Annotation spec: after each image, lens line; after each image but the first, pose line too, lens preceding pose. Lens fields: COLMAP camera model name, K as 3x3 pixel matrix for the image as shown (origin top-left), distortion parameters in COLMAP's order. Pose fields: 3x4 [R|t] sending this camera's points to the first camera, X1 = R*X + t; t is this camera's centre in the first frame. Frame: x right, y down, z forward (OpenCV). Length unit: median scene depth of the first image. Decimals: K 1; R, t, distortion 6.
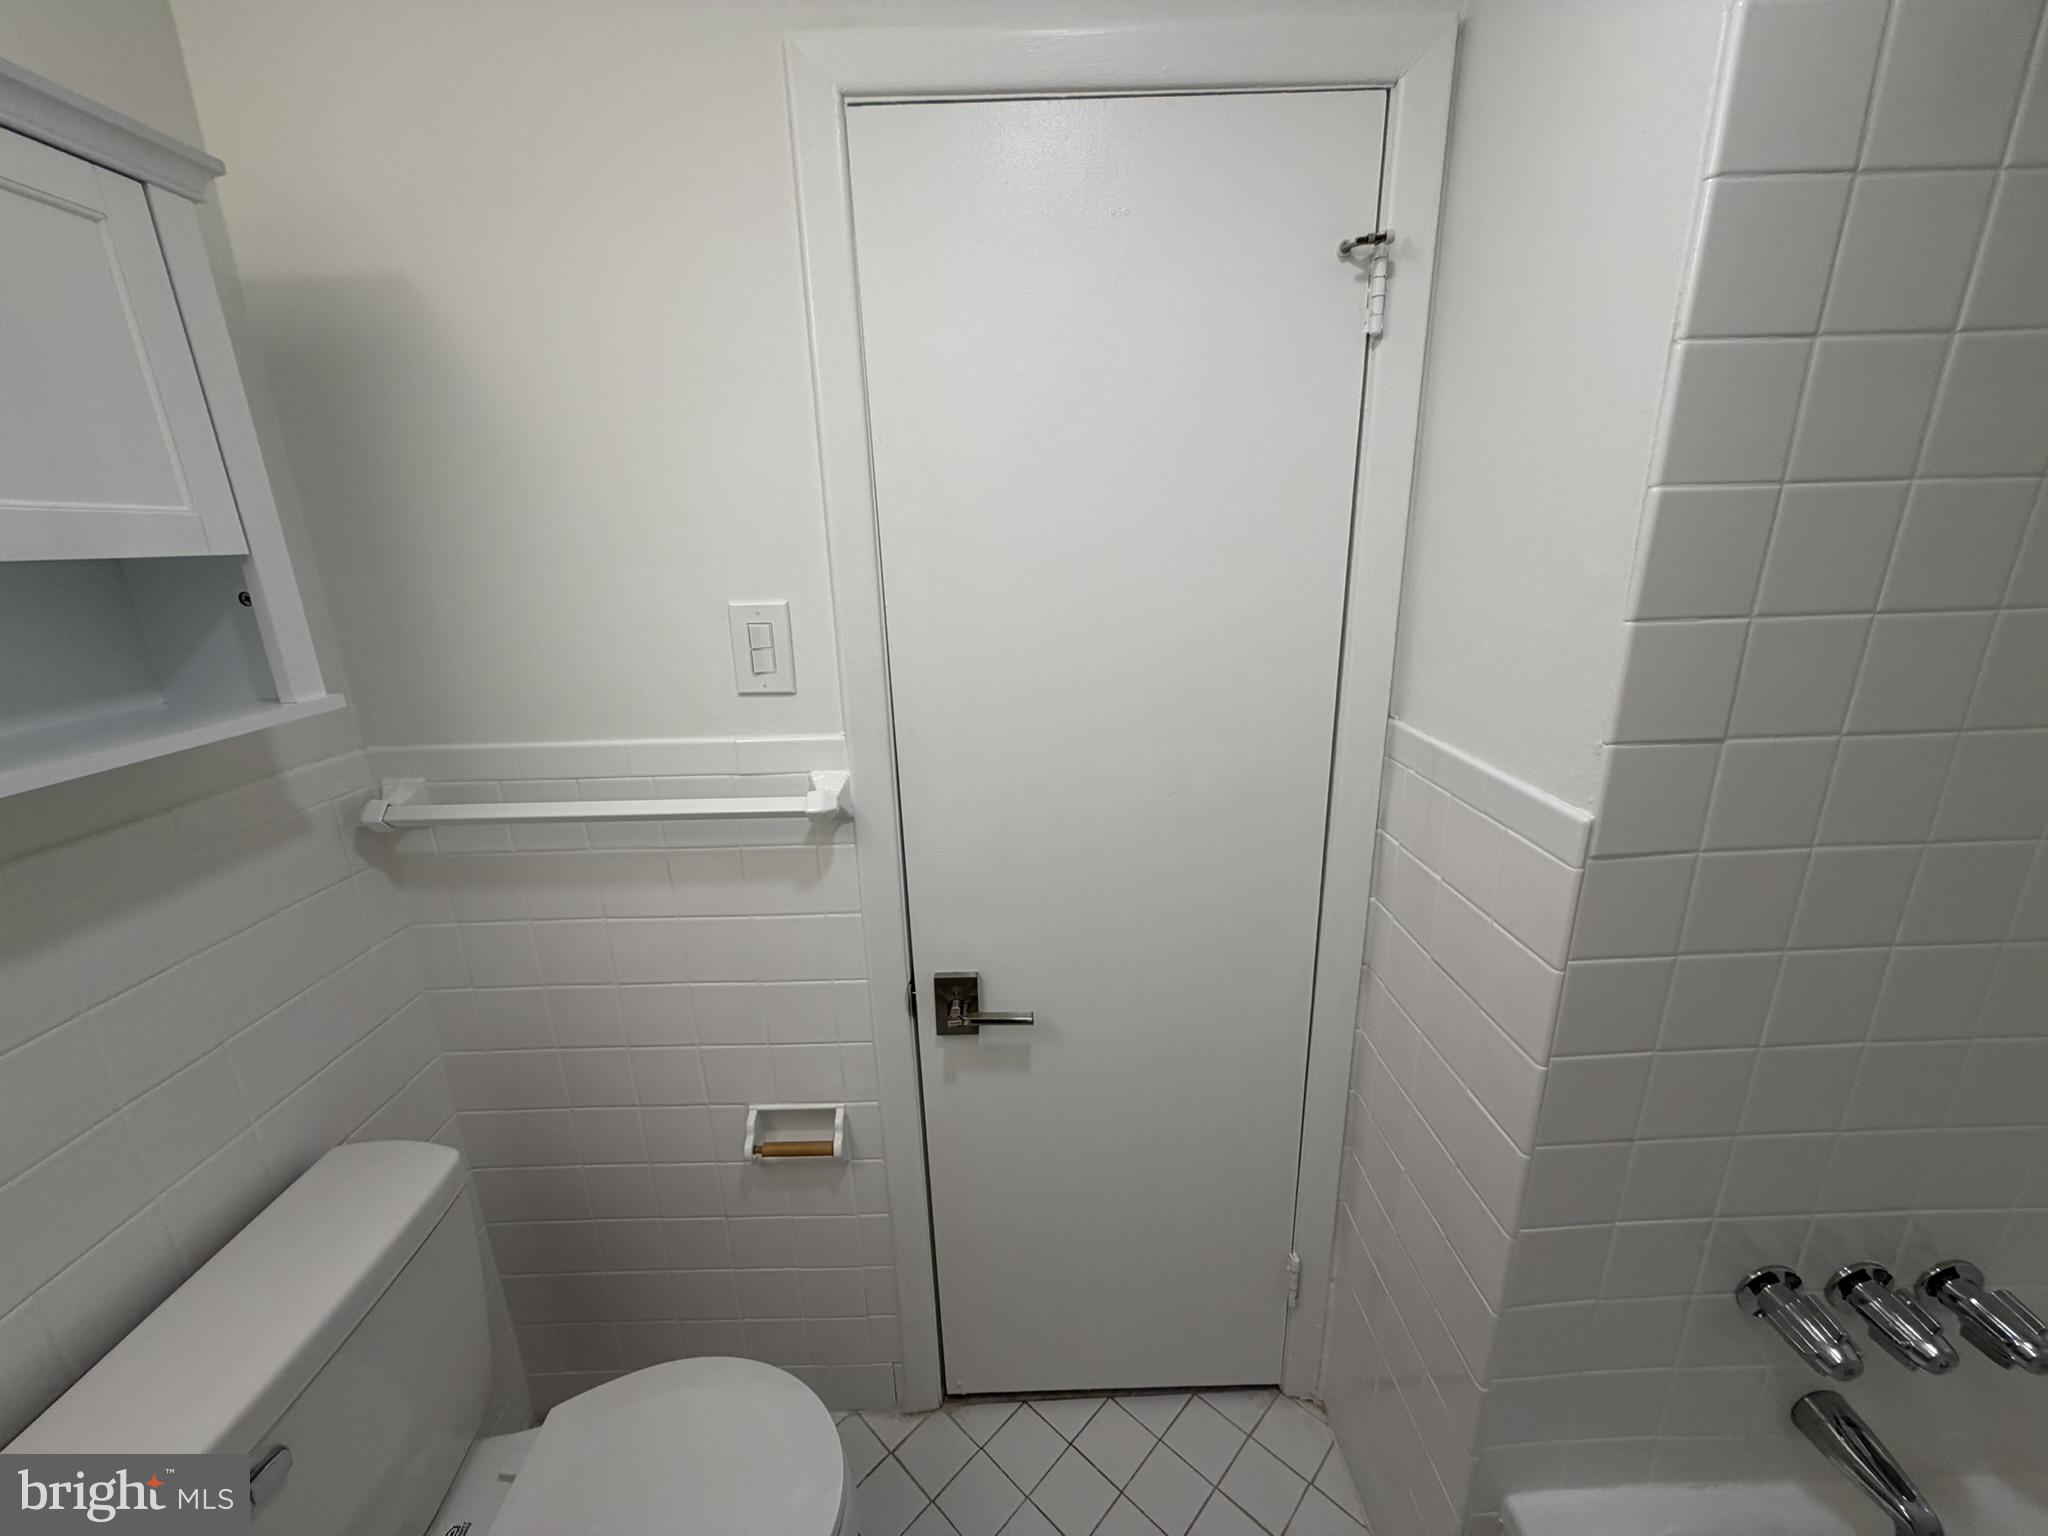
lens RADIAL K [[834.4, 0, 1024.0], [0, 834.4, 768.0], [0, 0, 1]] dist [-0.001401, -0.000935]
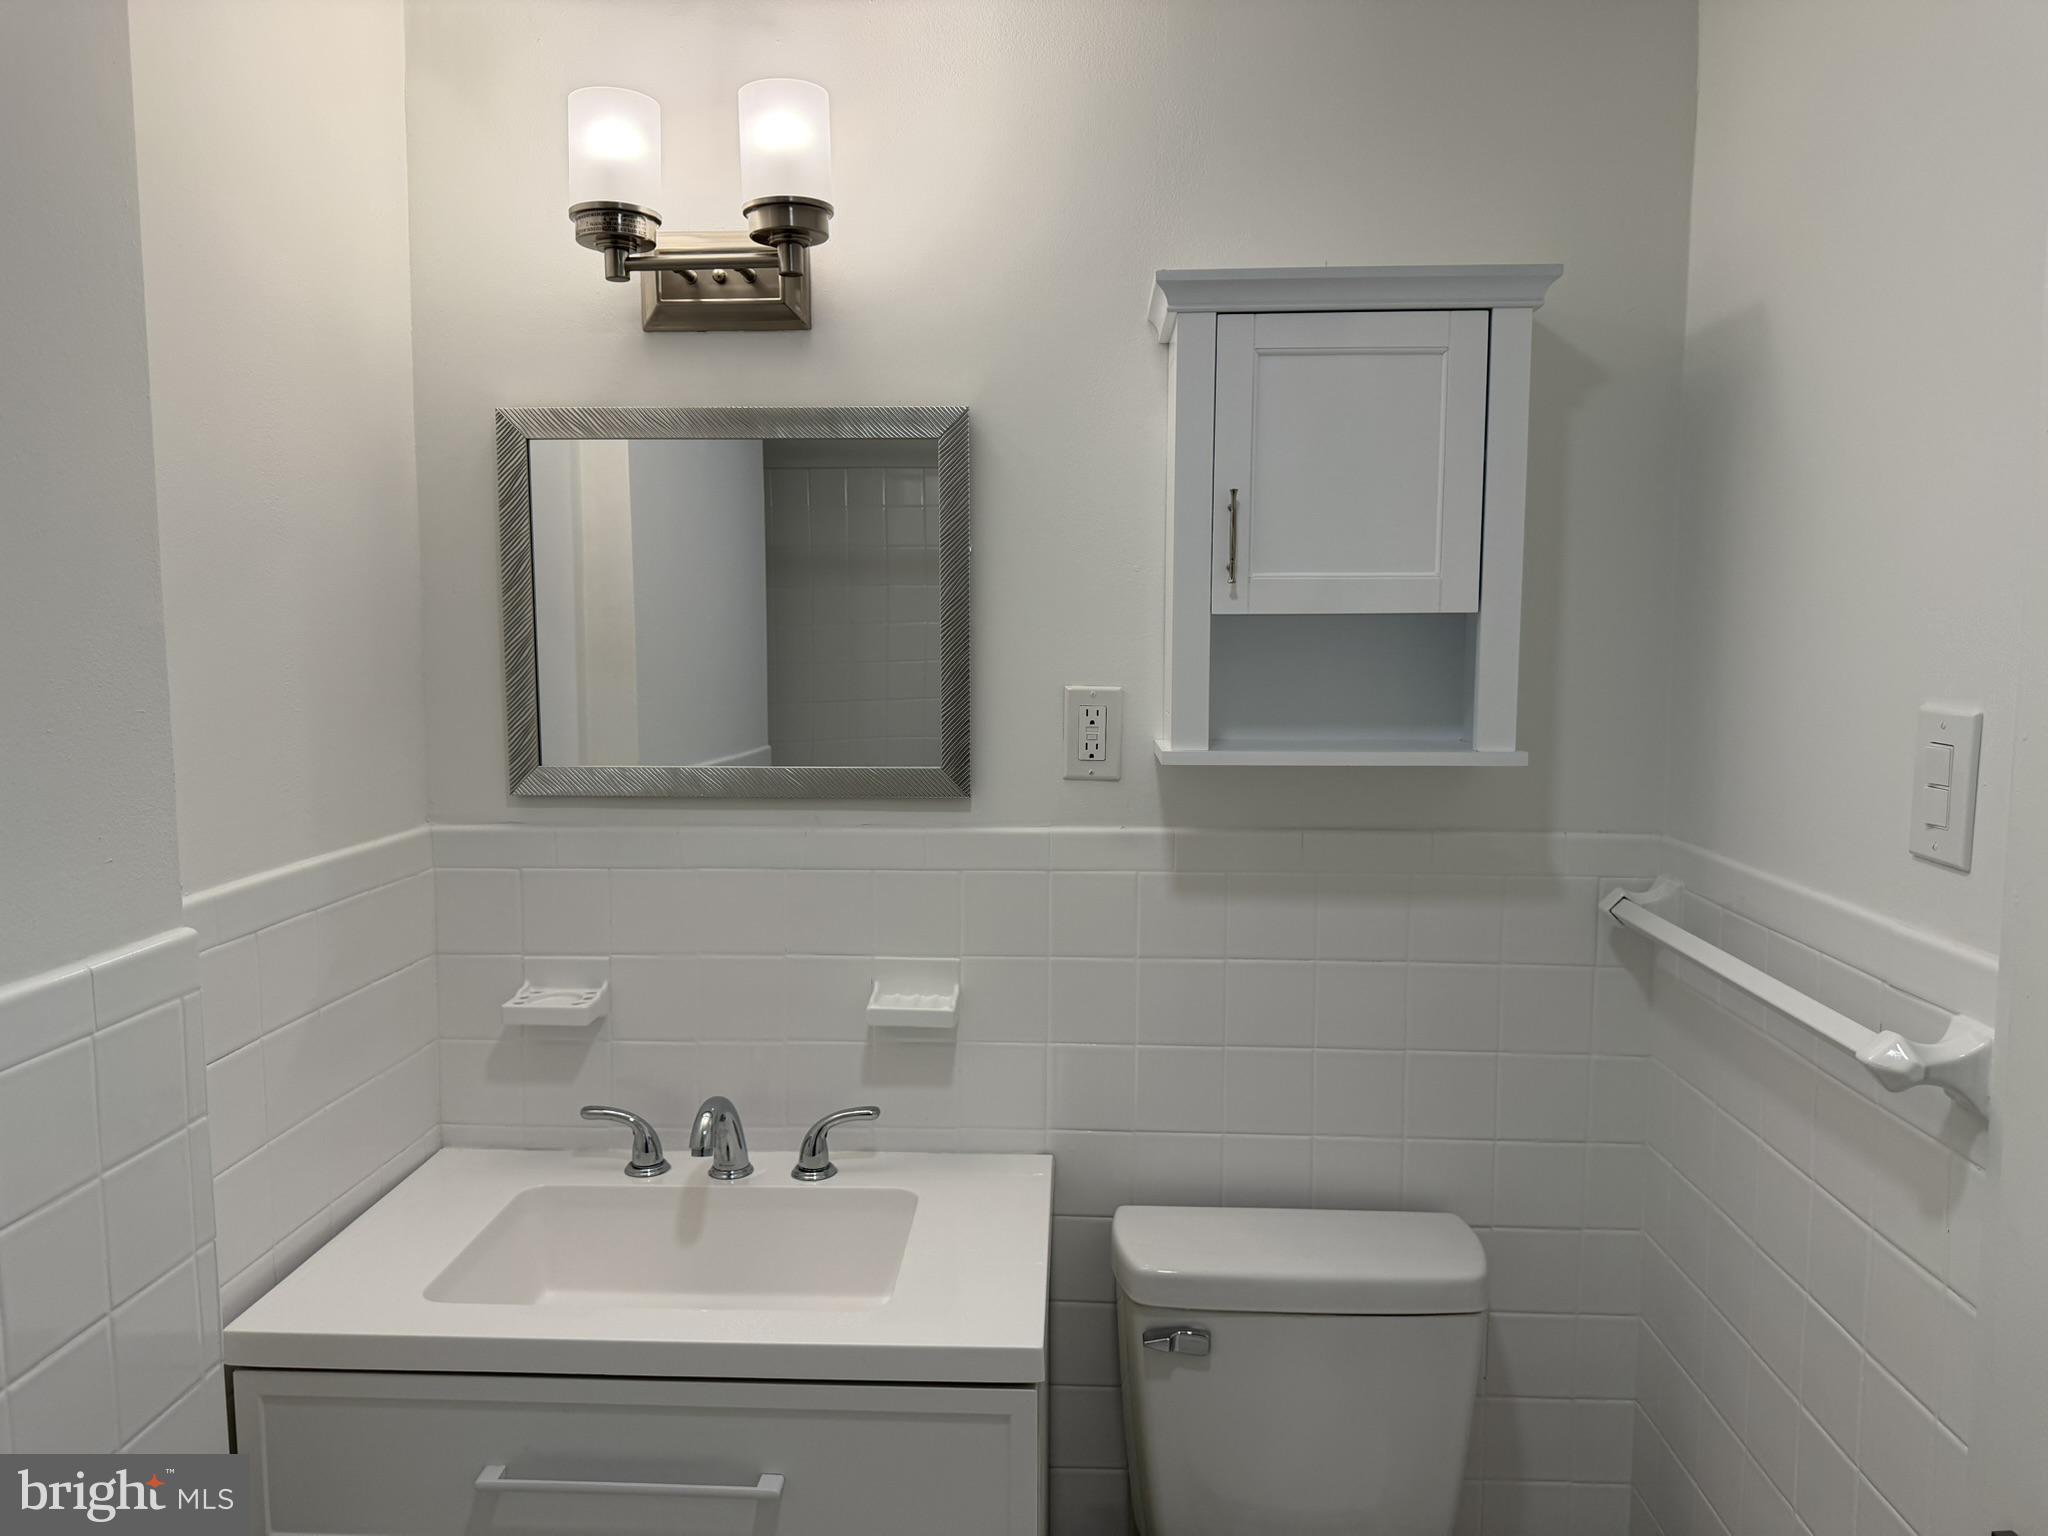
lens RADIAL K [[1440.1, 0, 1024.0], [0, 1440.1, 768.0], [0, 0, 1]] dist [0.075832, -0.095251]
pose [[-0.069870, 0.118667, -0.990473, 0.747109], [-0.280069, 0.950631, 0.133650, -0.108189], [0.957434, 0.286739, -0.033186, 0.396639]]
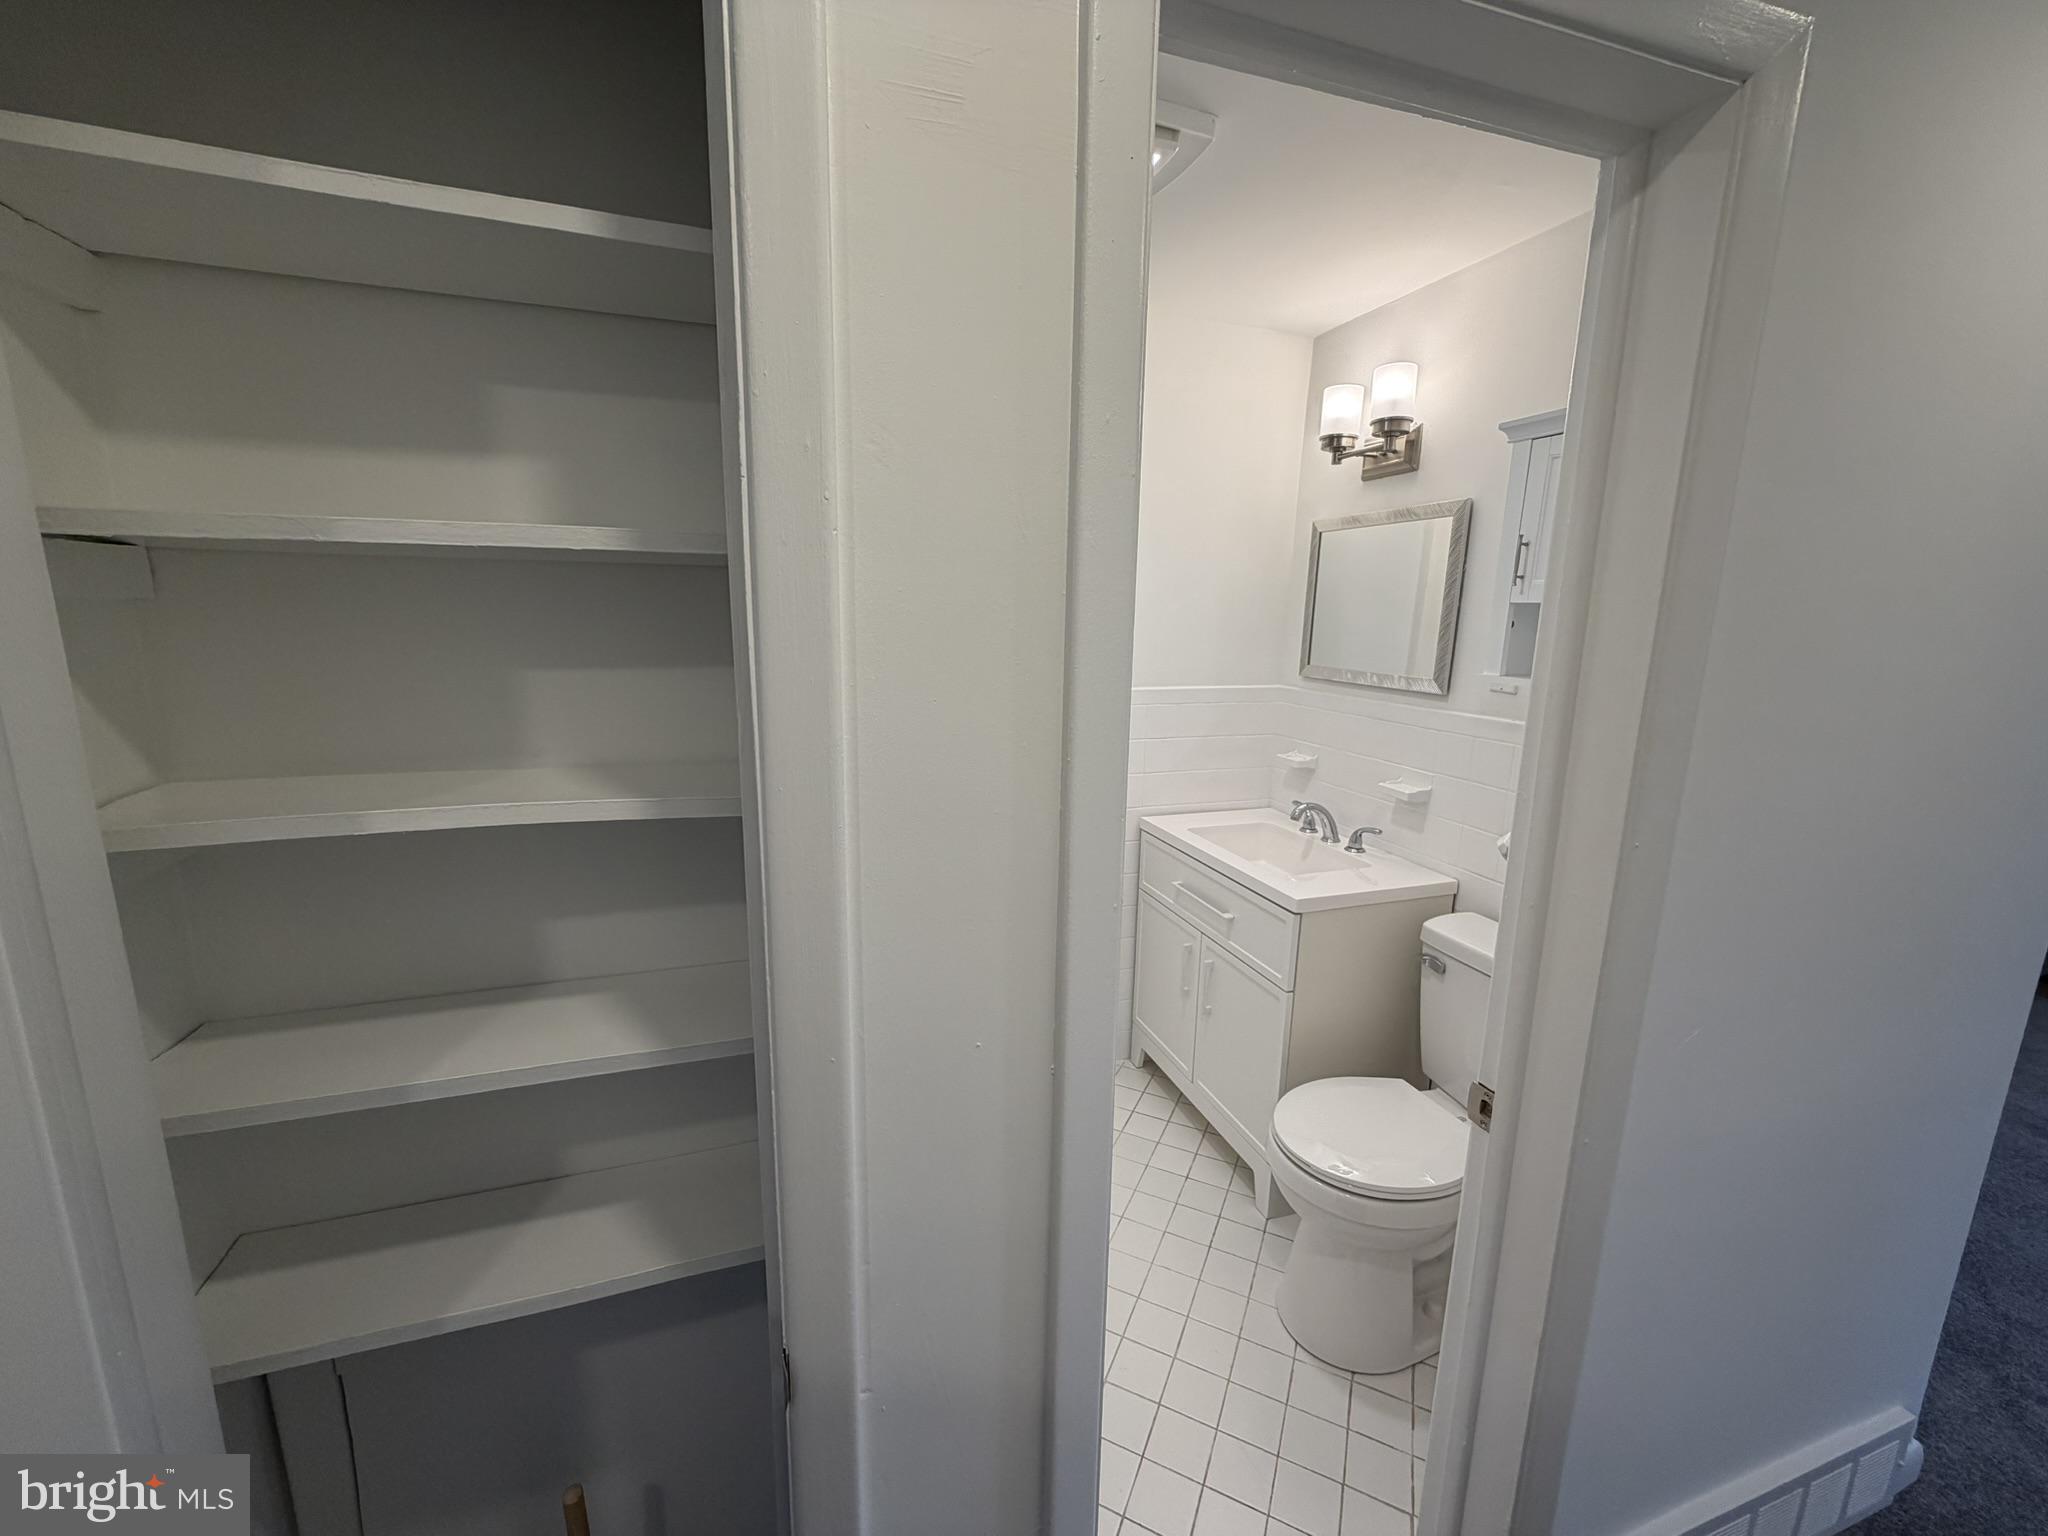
lens RADIAL K [[815.8, 0, 1020.2], [0, 815.8, 766.7], [0, 0, 1]] dist [0.001192, -0.000077]
pose [[-0.953917, 0.060773, -0.293853, 0.634100], [-0.082031, 0.889160, 0.450184, -0.442210], [0.288642, 0.453543, -0.843199, 1.612826]]
